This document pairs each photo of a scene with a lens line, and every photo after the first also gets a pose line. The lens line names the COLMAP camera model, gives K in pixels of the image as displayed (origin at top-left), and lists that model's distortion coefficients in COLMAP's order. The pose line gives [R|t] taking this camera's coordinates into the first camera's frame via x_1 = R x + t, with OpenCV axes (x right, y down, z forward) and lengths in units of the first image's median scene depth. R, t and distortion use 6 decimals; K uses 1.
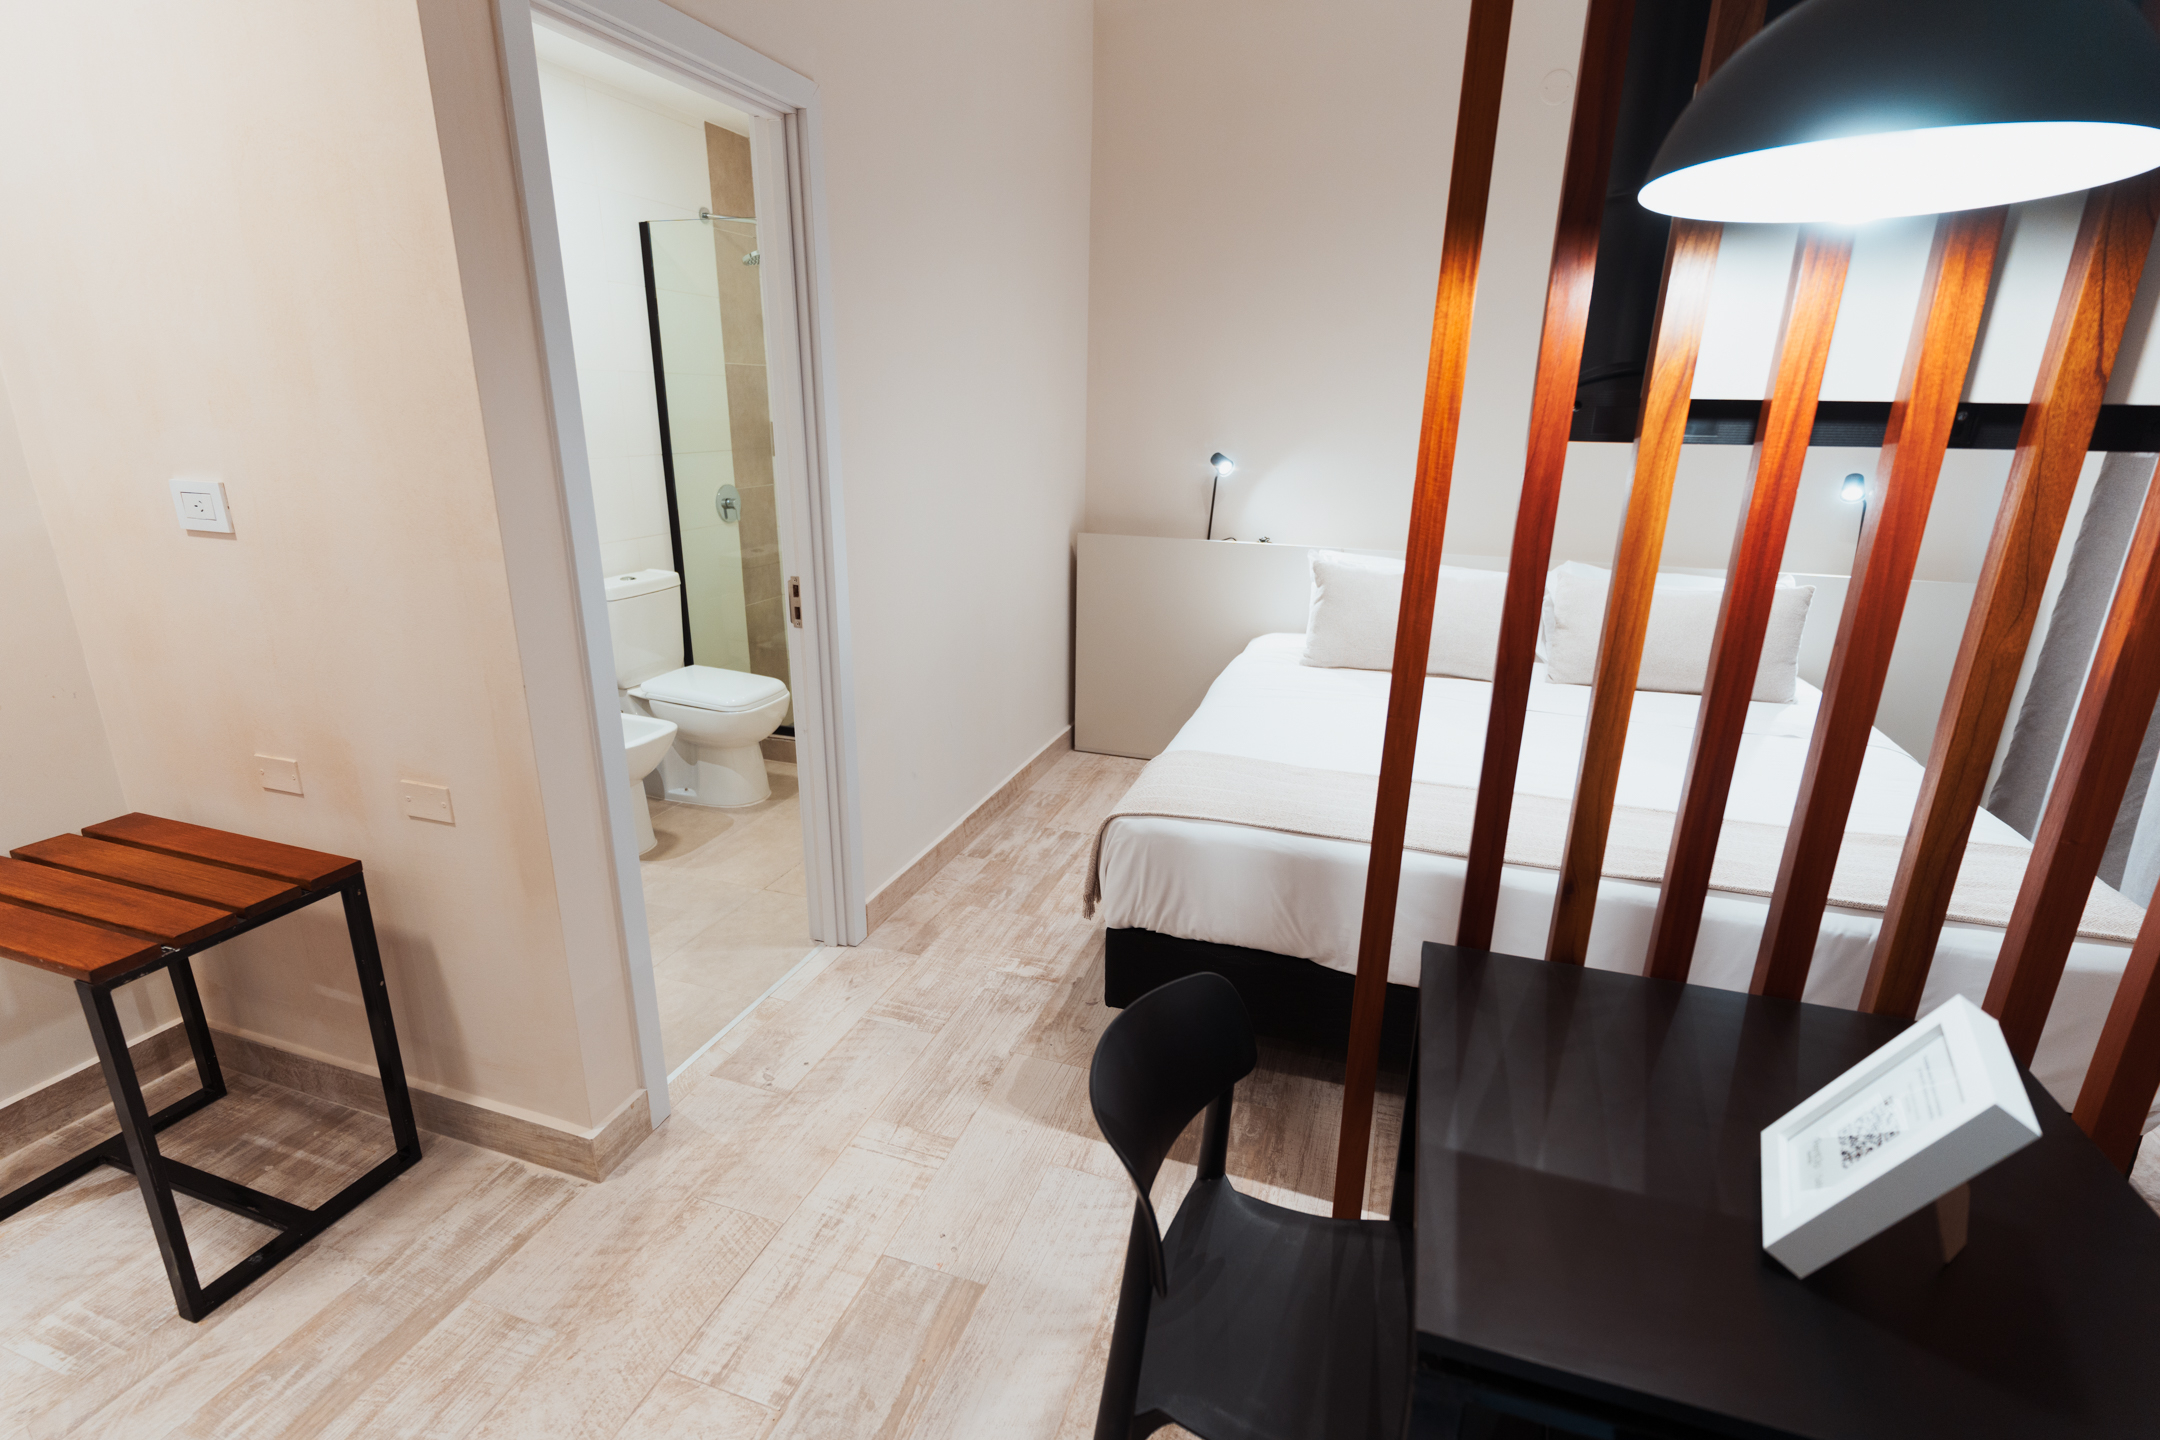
lens RADIAL K [[1039.7, 0, 1080.0], [0, 1039.7, 720.0], [0, 0, 1]] dist [0.003477, -0.000040]
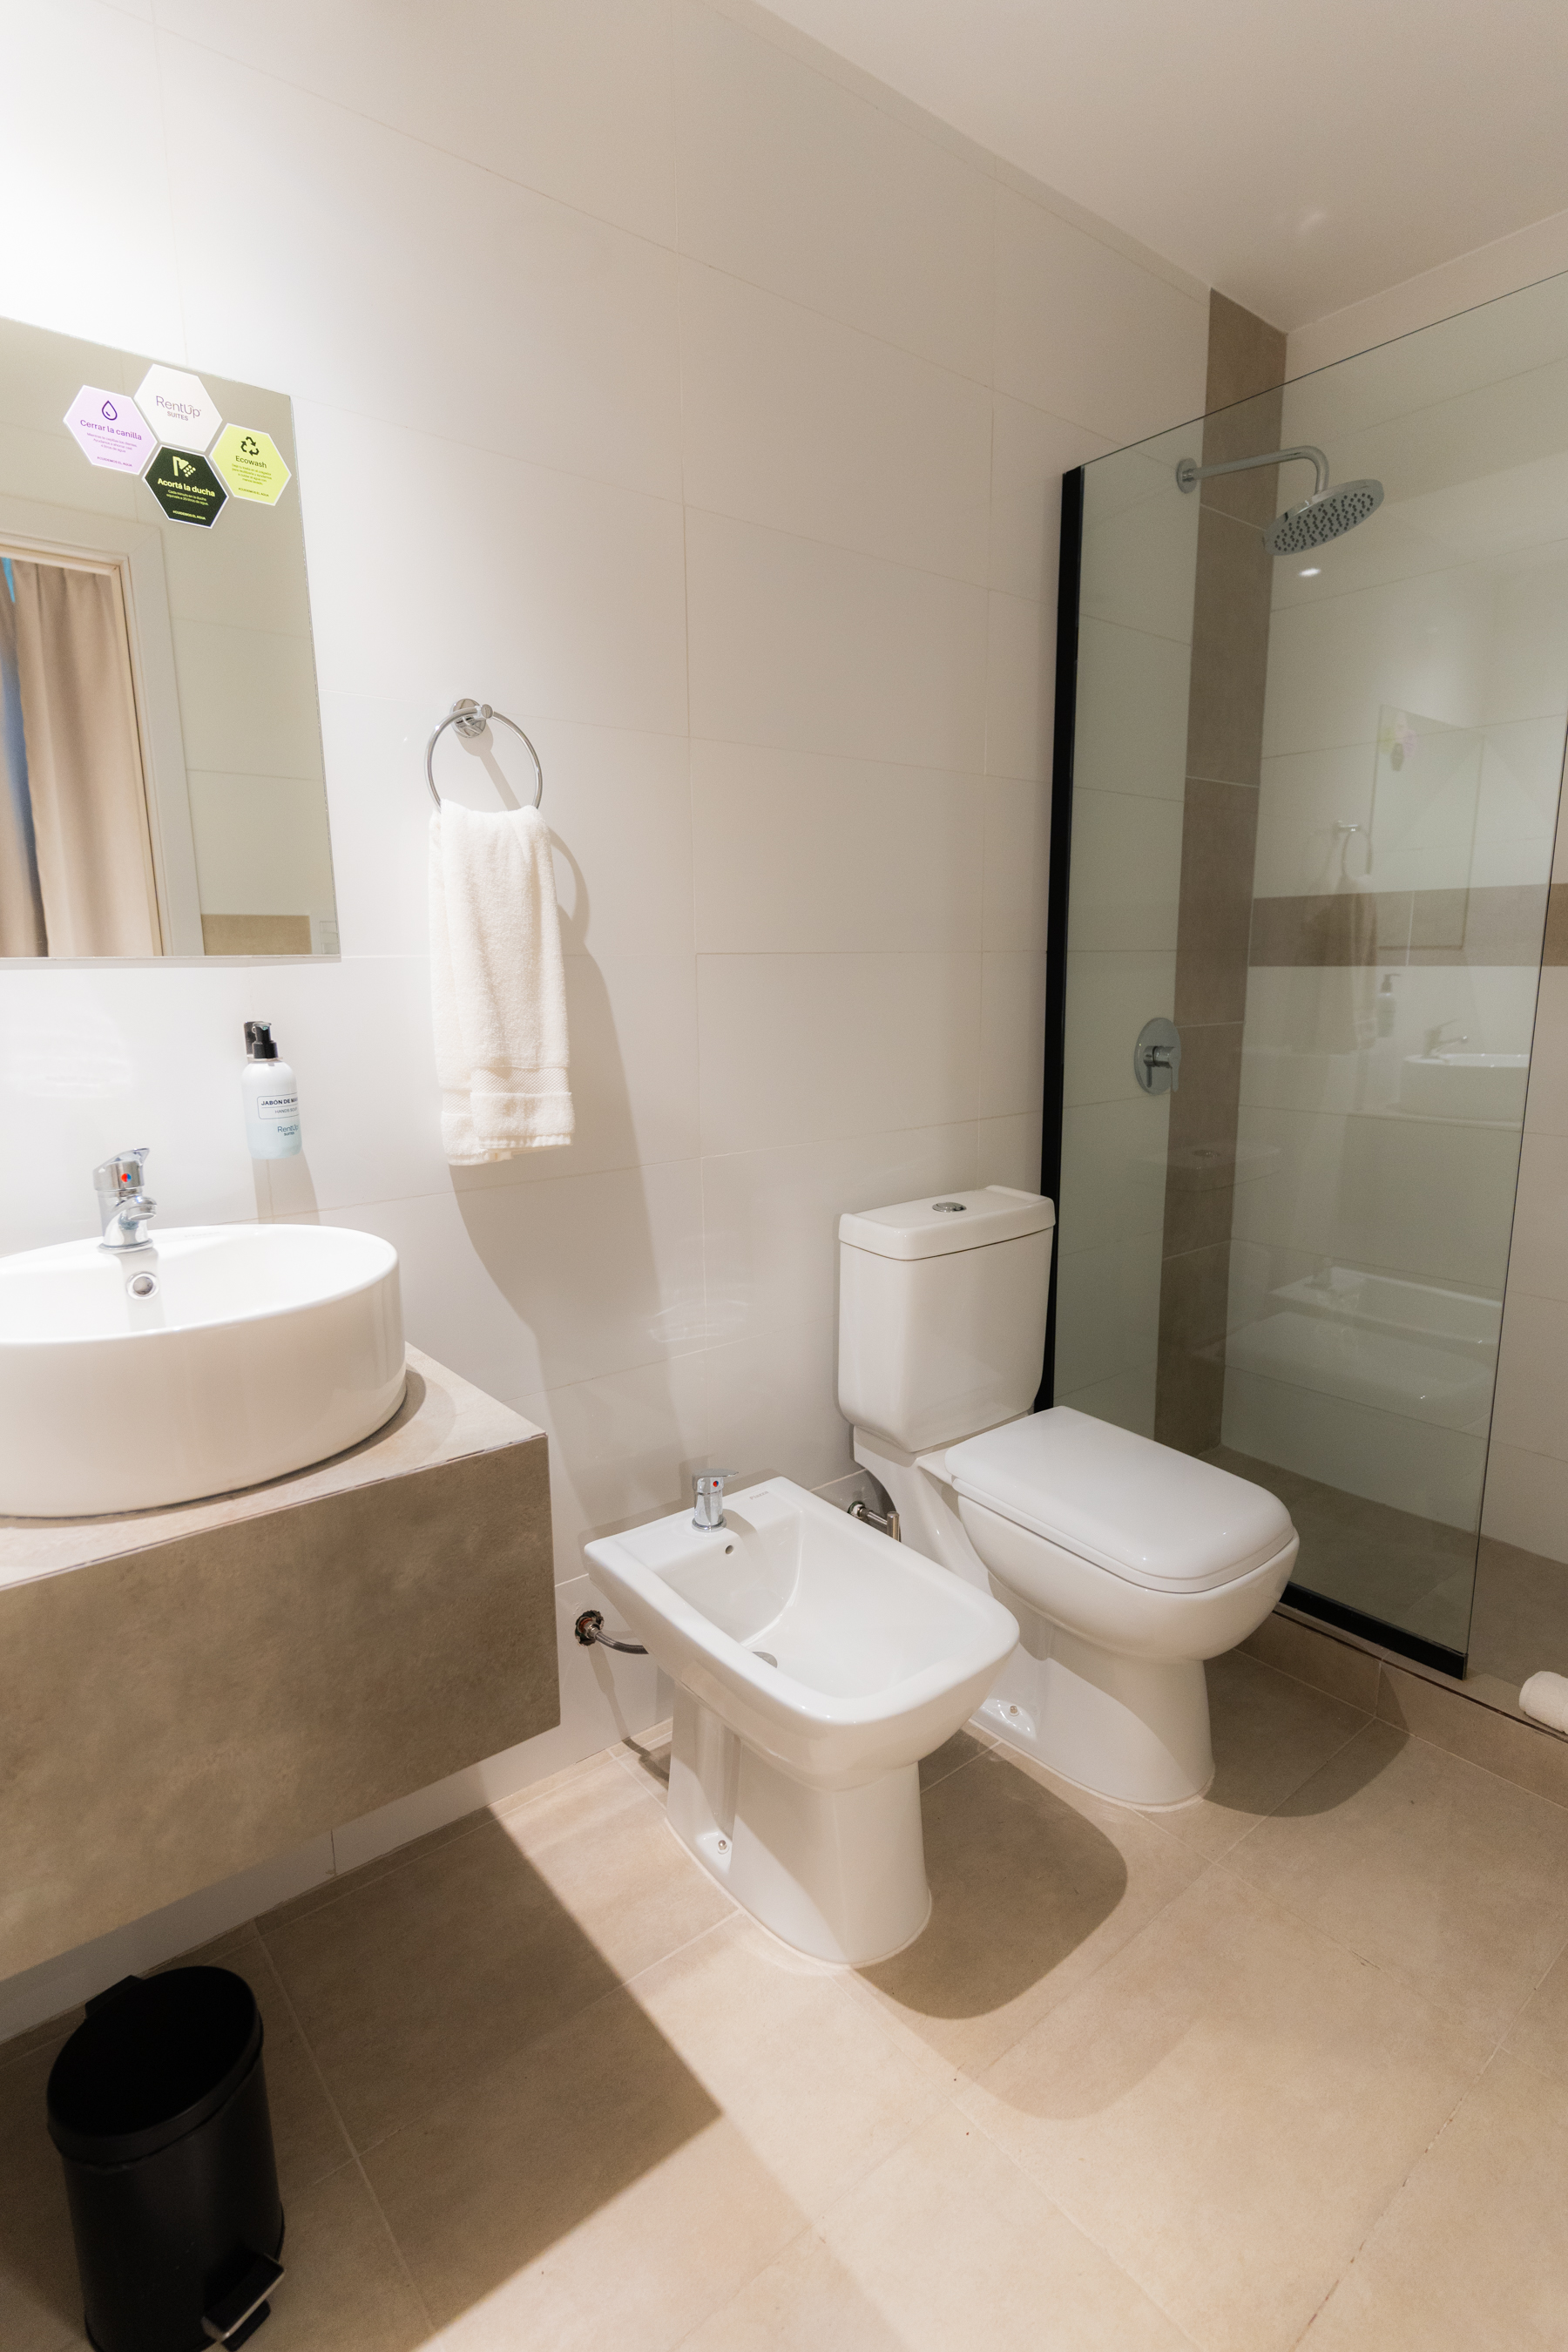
lens RADIAL K [[1132.1, 0, 784.0], [0, 1132.1, 1176.0], [0, 0, 1]] dist [0.003477, -0.000040]
pose [[0.848168, 0.075002, -0.524391, -0.206958], [-0.140391, 0.986354, -0.085997, -0.083526], [0.510785, 0.146560, 0.847124, 0.476118]]
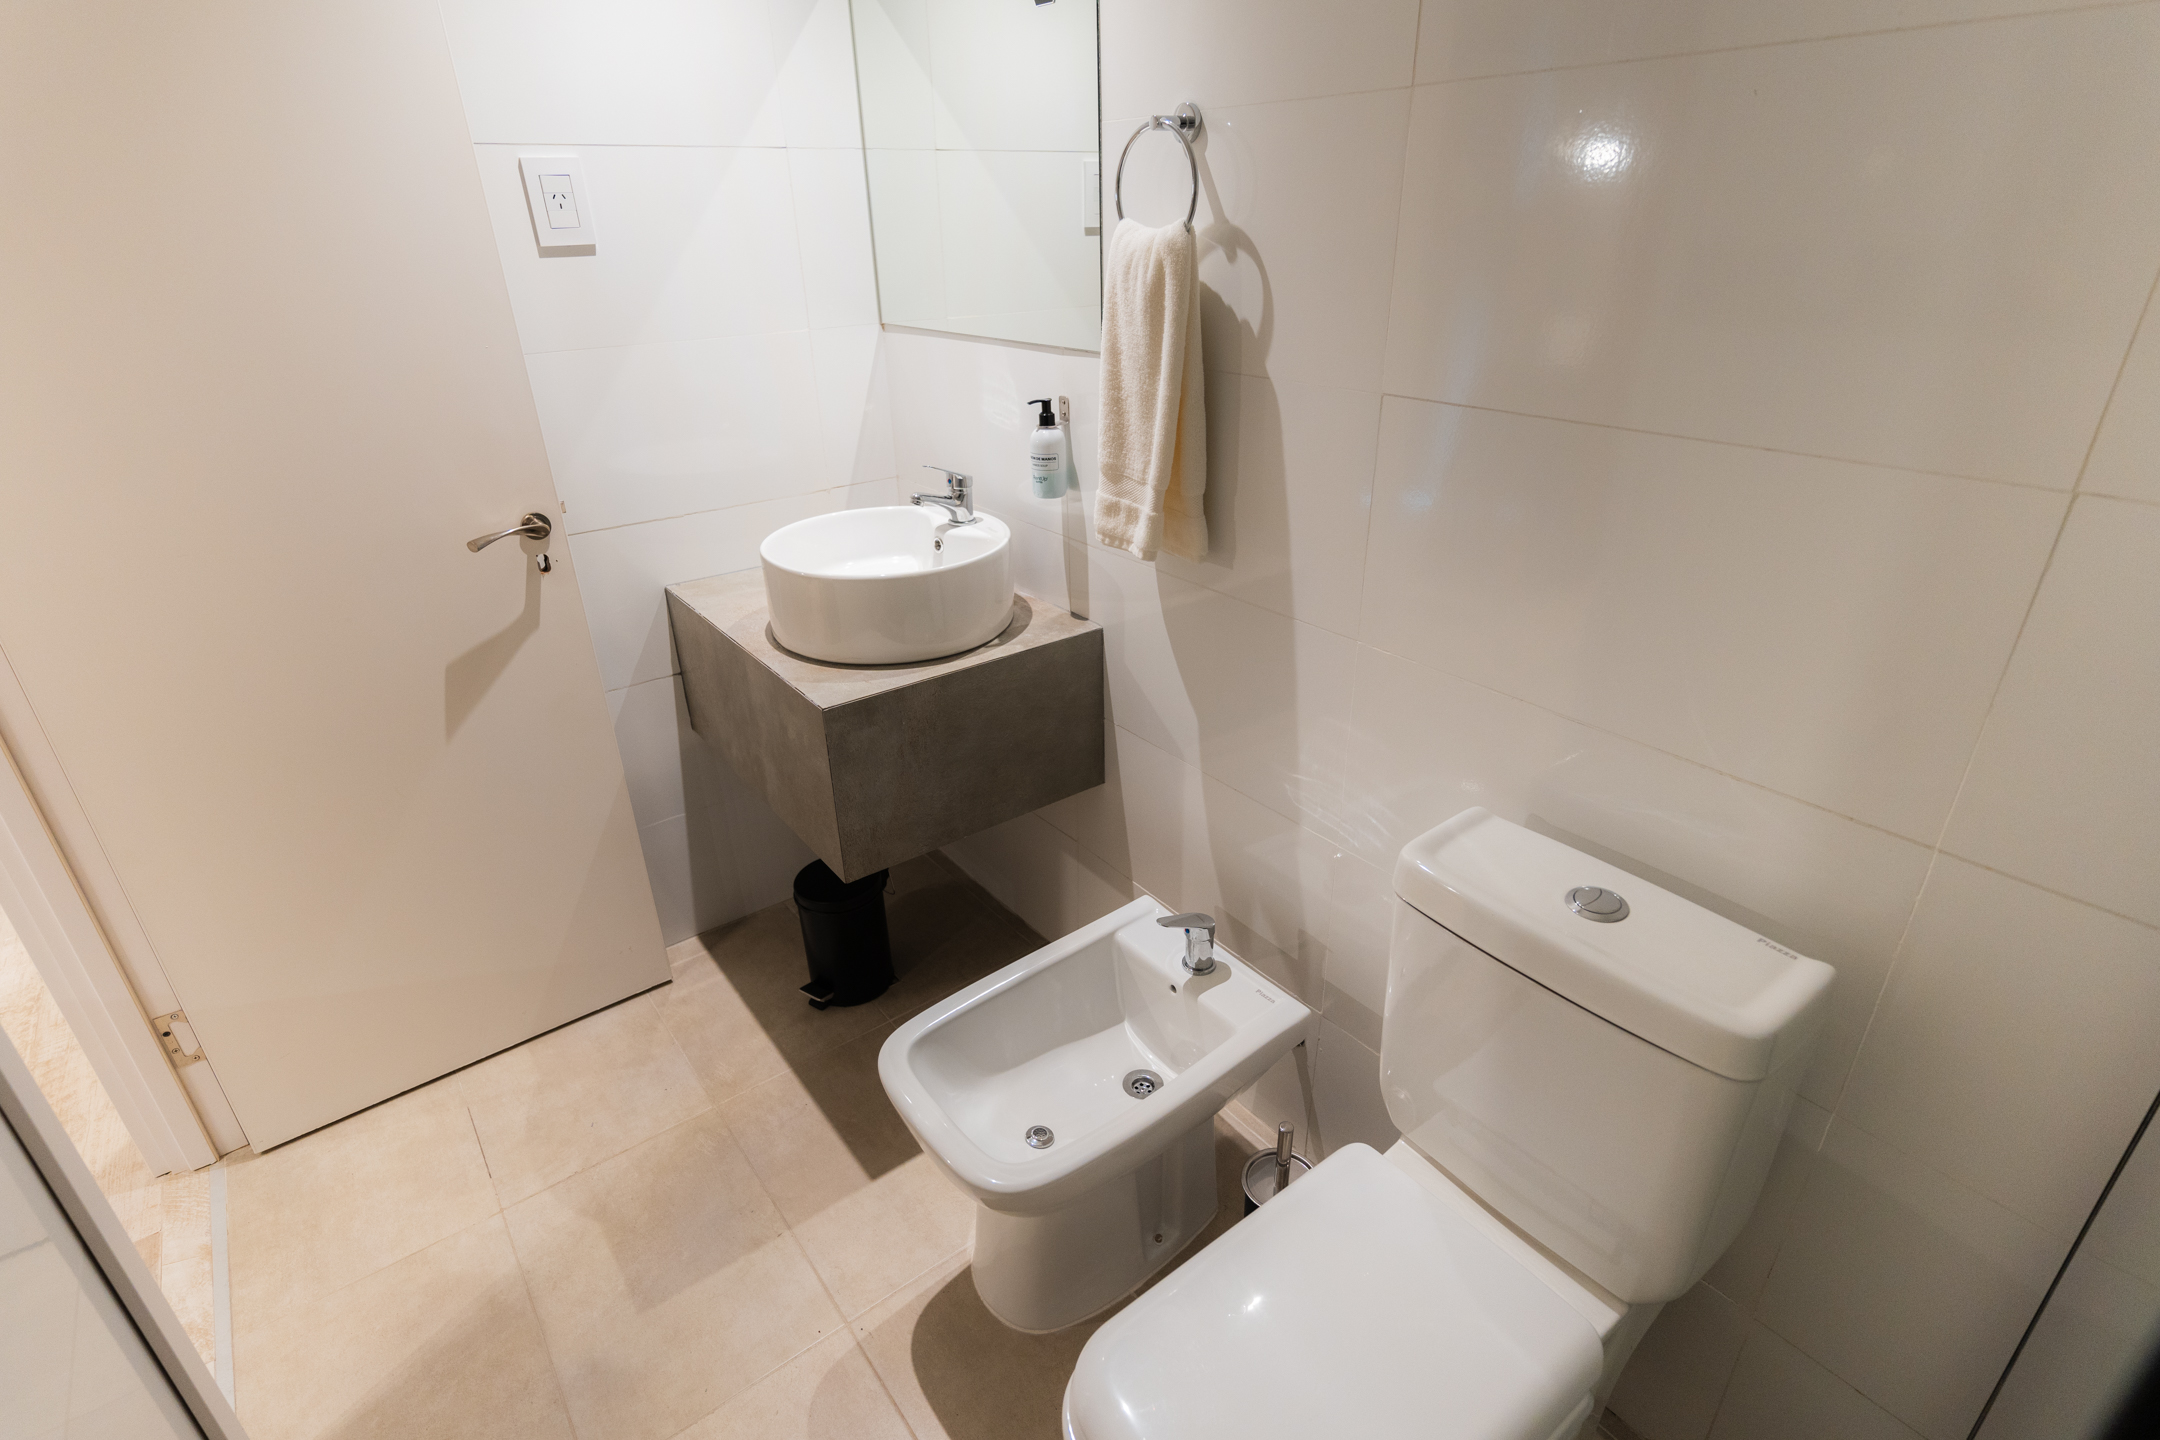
lens RADIAL K [[1039.7, 0, 1080.0], [0, 1039.7, 720.0], [0, 0, 1]] dist [0.003477, -0.000040]
pose [[-0.537430, 0.363680, -0.760859, -0.153667], [-0.249944, 0.792999, 0.555590, -0.260060], [0.805417, 0.488763, -0.335281, 0.866403]]
